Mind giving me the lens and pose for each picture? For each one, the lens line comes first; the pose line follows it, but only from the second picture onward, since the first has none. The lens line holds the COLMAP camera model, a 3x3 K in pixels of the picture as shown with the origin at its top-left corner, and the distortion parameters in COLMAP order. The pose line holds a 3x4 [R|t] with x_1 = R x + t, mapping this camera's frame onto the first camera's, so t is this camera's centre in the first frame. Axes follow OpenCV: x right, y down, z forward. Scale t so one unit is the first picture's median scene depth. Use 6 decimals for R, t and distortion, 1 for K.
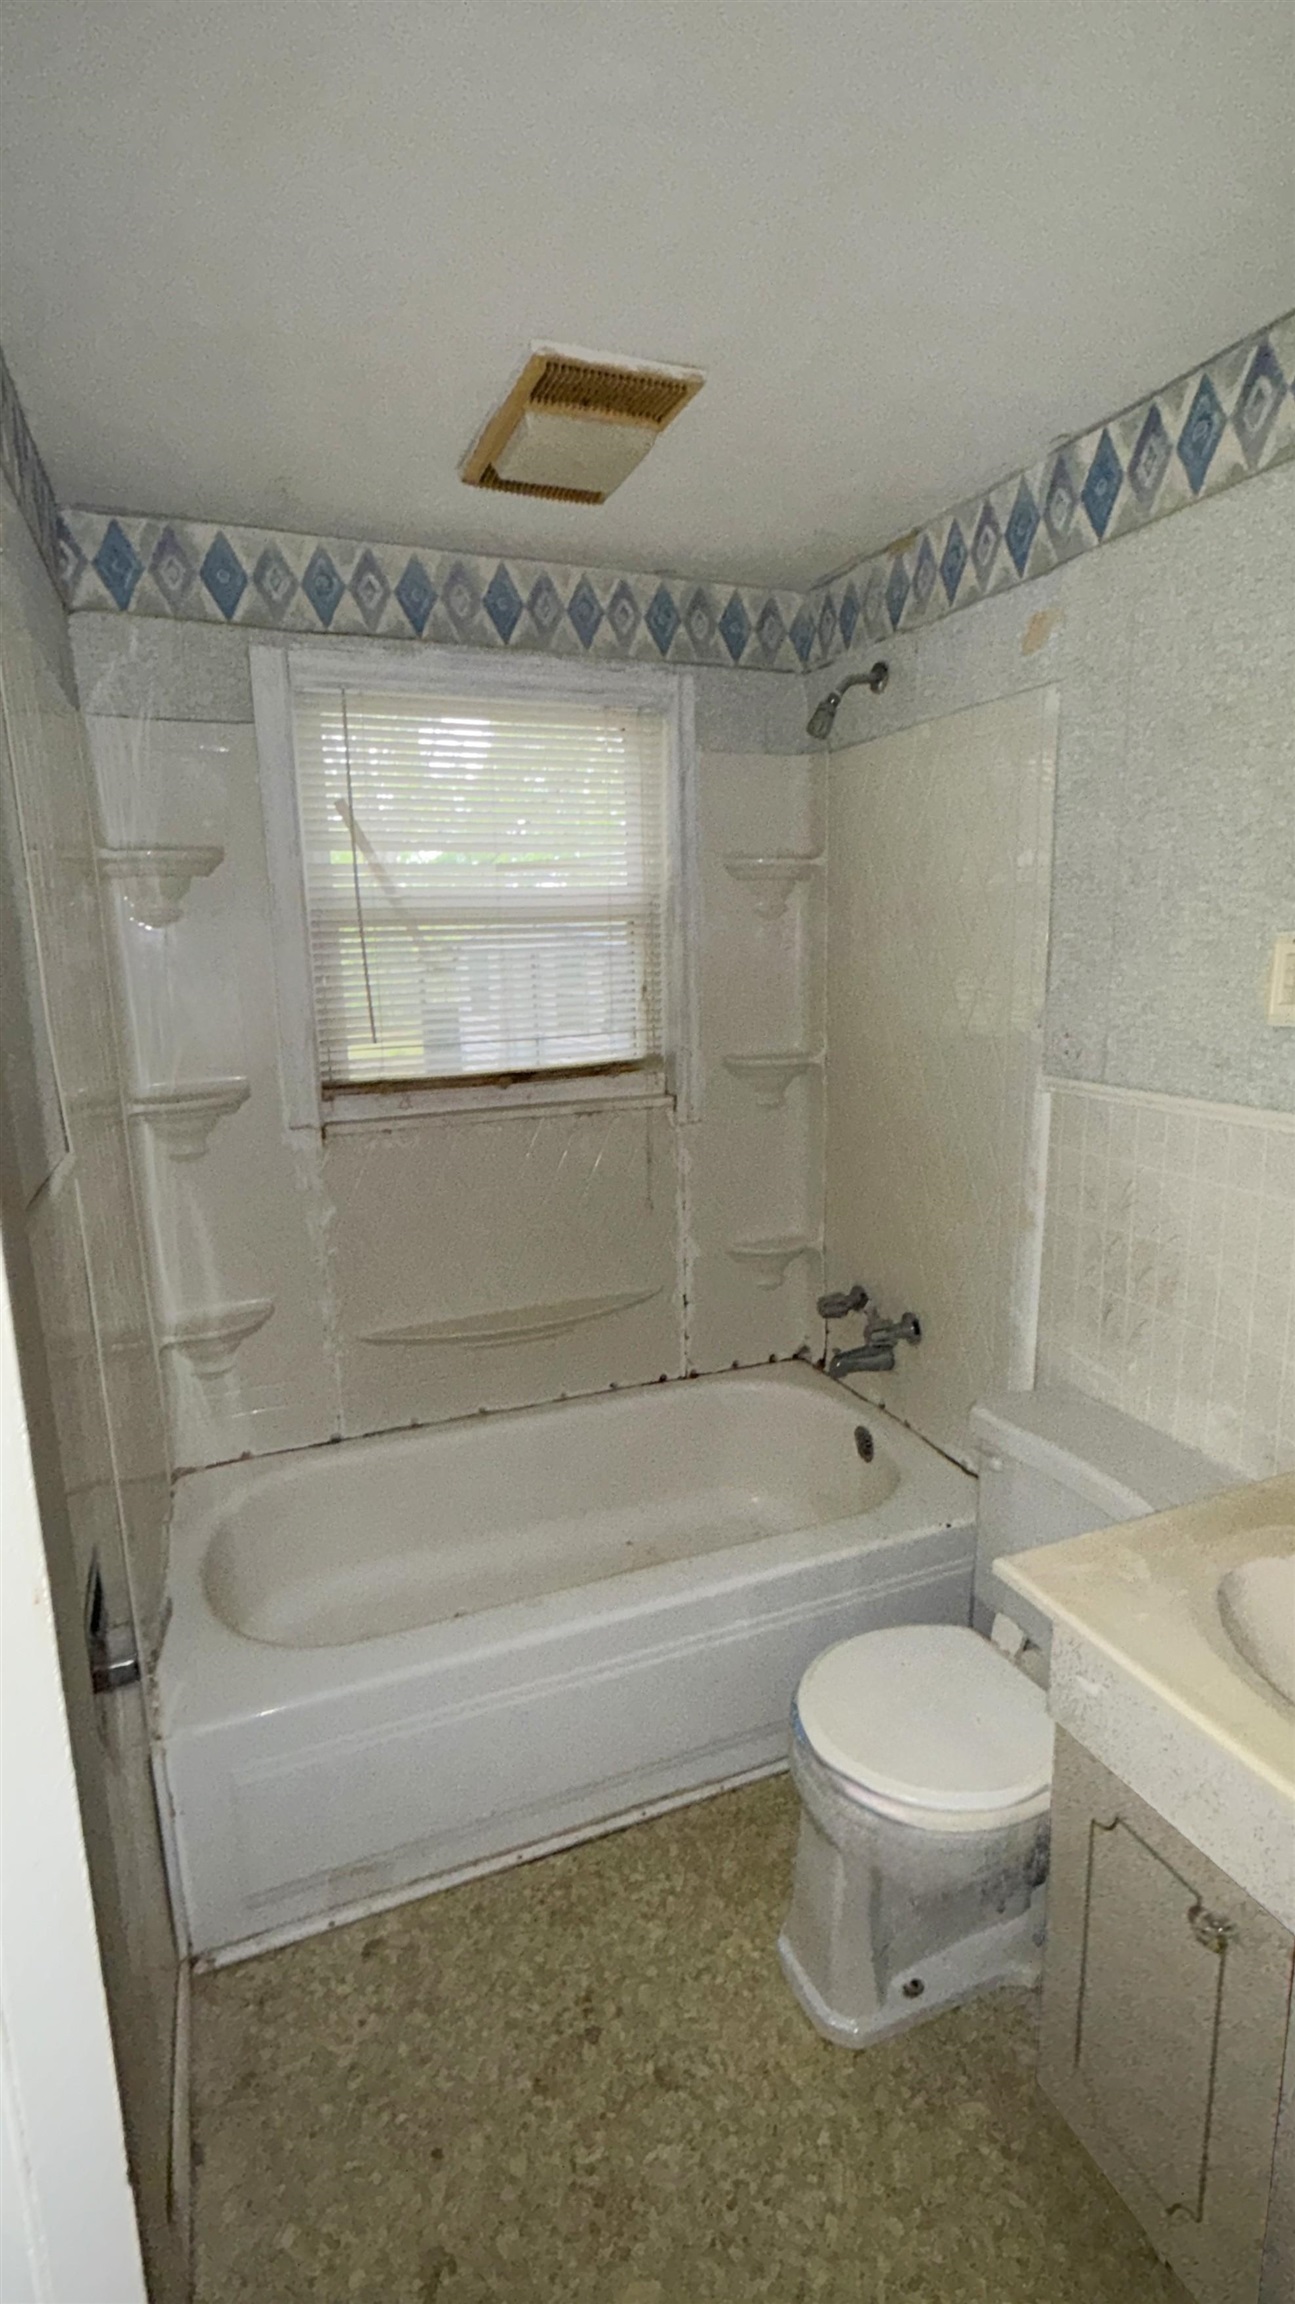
lens RADIAL K [[1075.1, 0, 647.5], [0, 1075.1, 1152.0], [0, 0, 1]] dist [-0.002193, -0.001131]
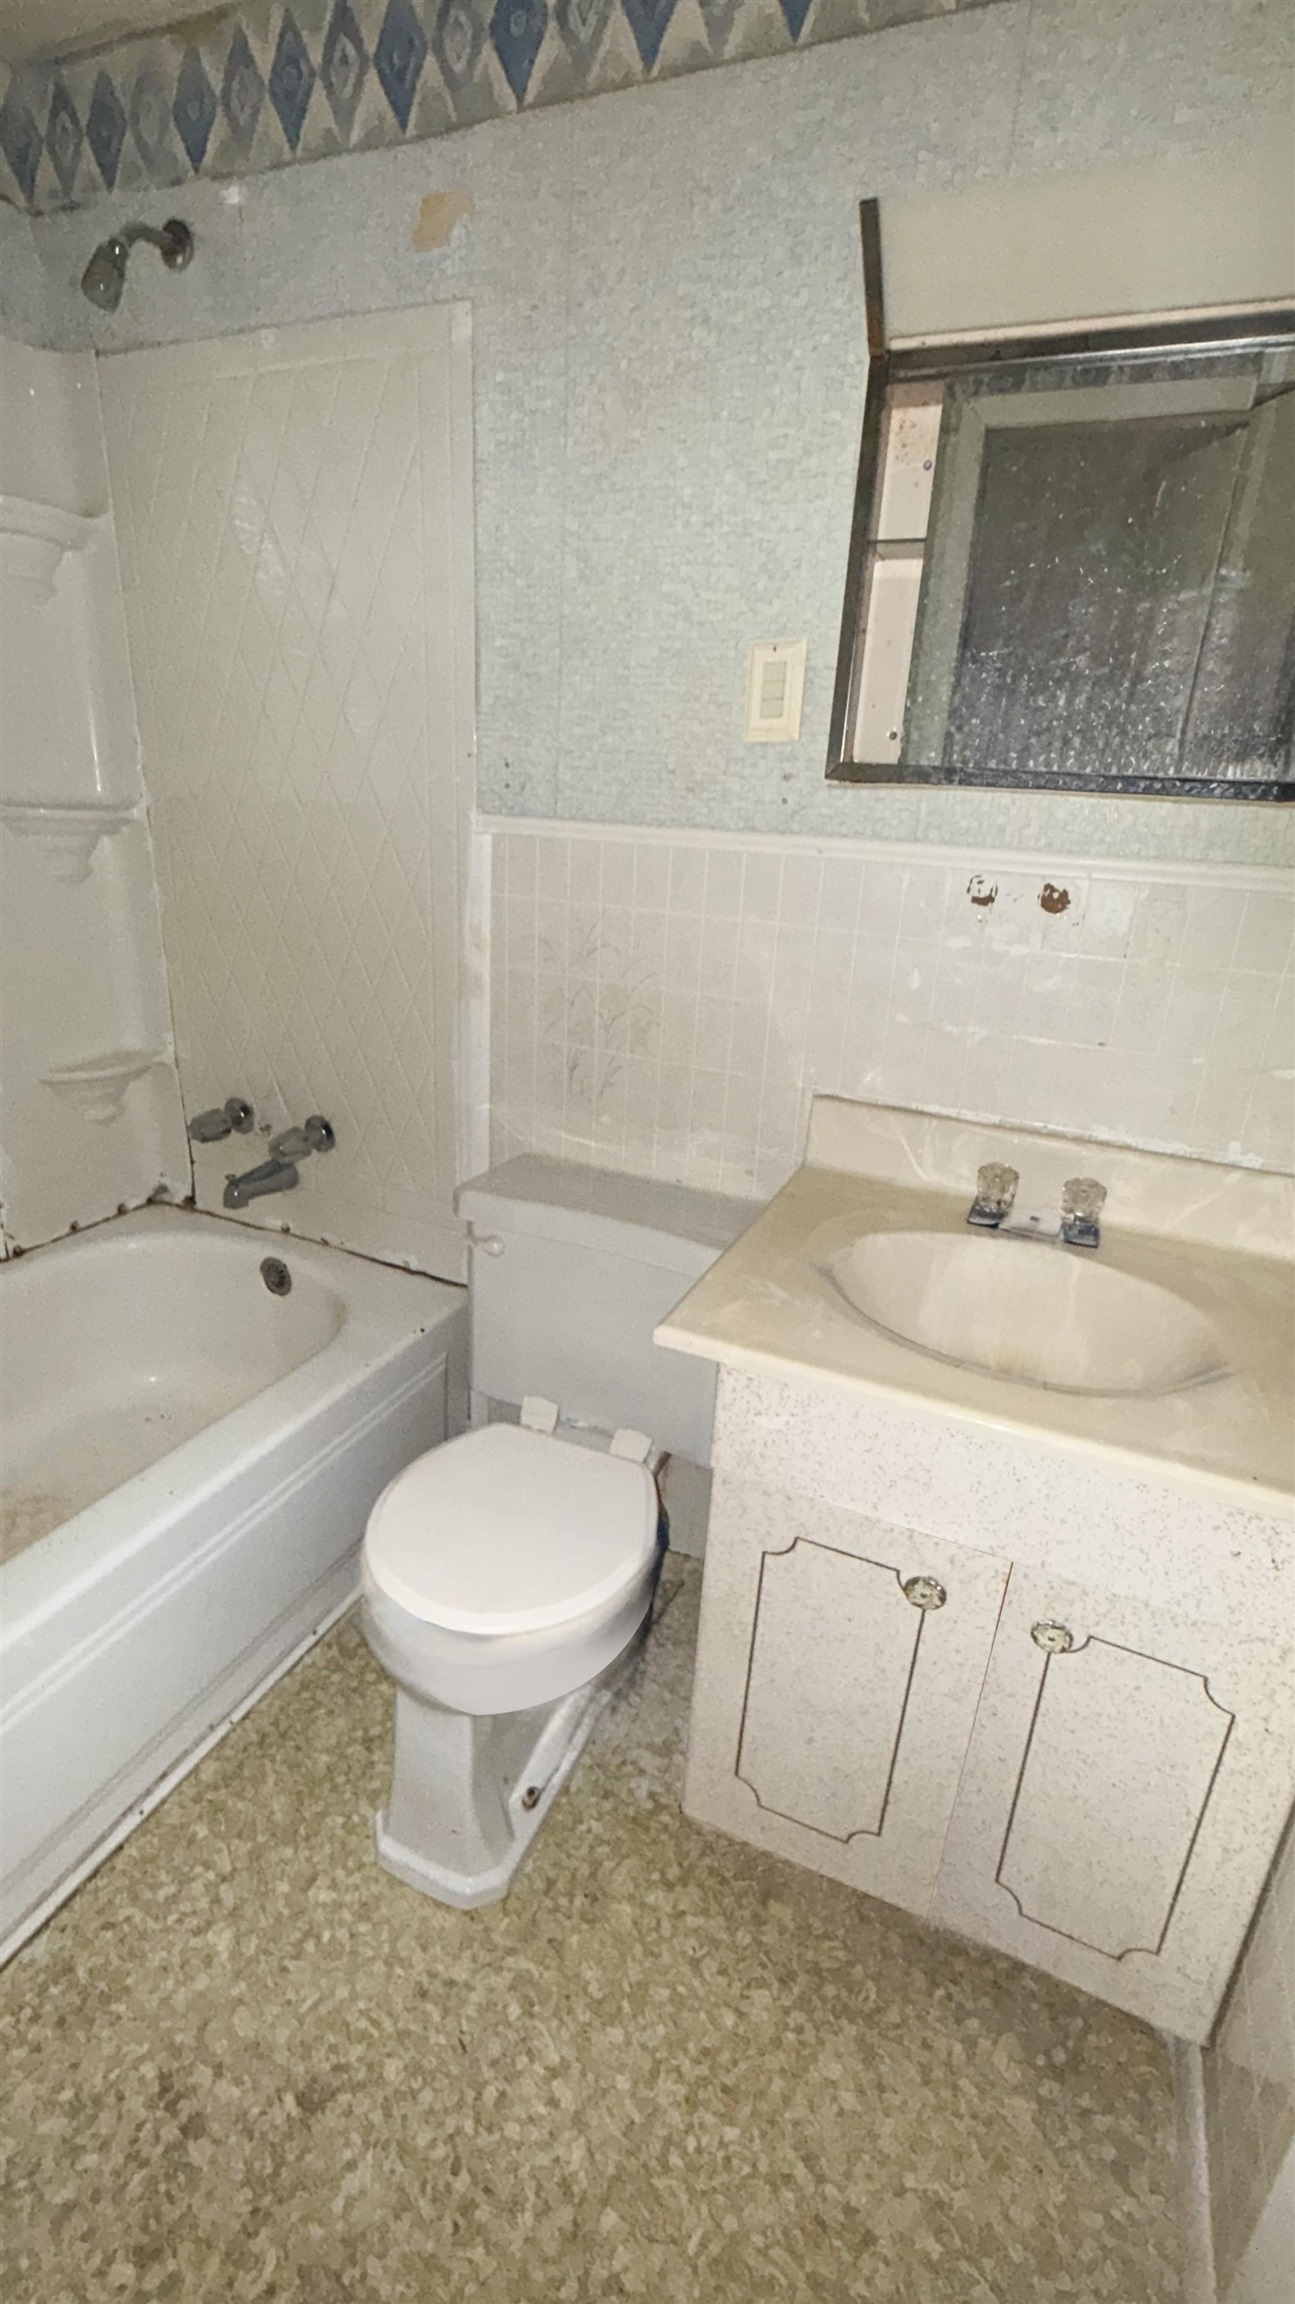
lens RADIAL K [[993.2, 0, 647.5], [0, 993.2, 1152.0], [0, 0, 1]] dist [0.000294, -0.000450]
pose [[0.715074, -0.181784, 0.674999, -0.133510], [0.071874, 0.979598, 0.187674, 0.056882], [-0.695344, -0.085686, 0.713551, 0.291980]]
